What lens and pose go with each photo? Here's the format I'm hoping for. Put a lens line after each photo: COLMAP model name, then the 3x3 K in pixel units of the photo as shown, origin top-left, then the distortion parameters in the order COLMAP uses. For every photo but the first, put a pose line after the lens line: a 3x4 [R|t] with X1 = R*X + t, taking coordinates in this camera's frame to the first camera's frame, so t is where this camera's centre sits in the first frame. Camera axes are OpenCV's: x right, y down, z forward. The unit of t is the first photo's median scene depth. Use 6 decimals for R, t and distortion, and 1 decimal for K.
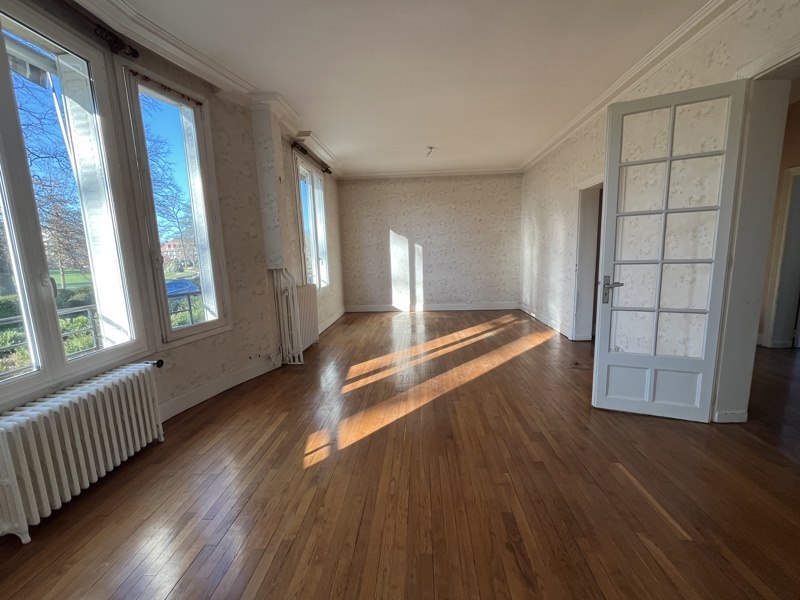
lens RADIAL K [[321.9, 0, 401.1], [0, 321.9, 297.3], [0, 0, 1]] dist [-0.001661, -0.000251]
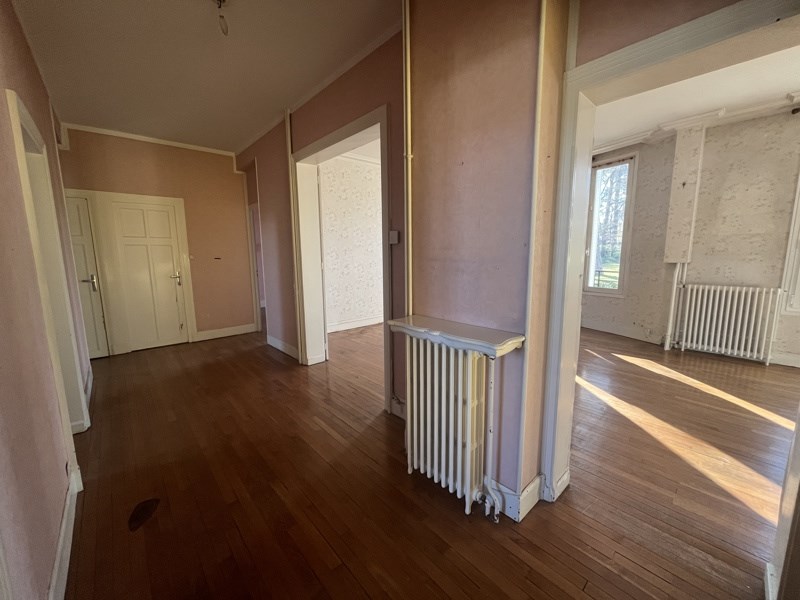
lens RADIAL K [[318.1, 0, 400.0], [0, 318.1, 300.0], [0, 0, 1]] dist [-0.000453, 0.000013]
pose [[-0.696834, 0.145198, -0.702382, 1.096351], [-0.070060, 0.960831, 0.268132, -0.192782], [0.713803, 0.236053, -0.659367, 1.053696]]
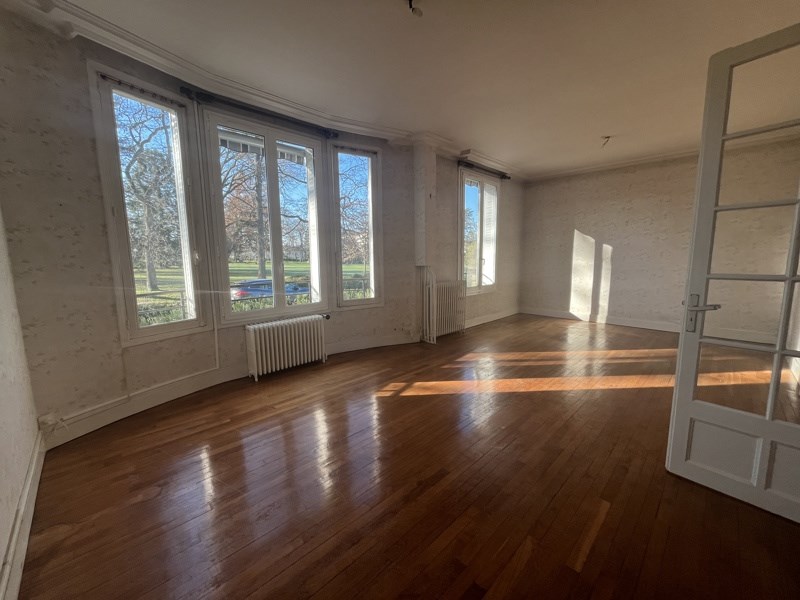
lens RADIAL K [[318.1, 0, 400.0], [0, 318.1, 300.0], [0, 0, 1]] dist [-0.000453, 0.000013]
pose [[0.738043, 0.116876, -0.664554, 0.393875], [-0.109492, 0.992576, 0.052965, -0.010286], [0.665810, 0.033672, 0.745361, -0.004051]]
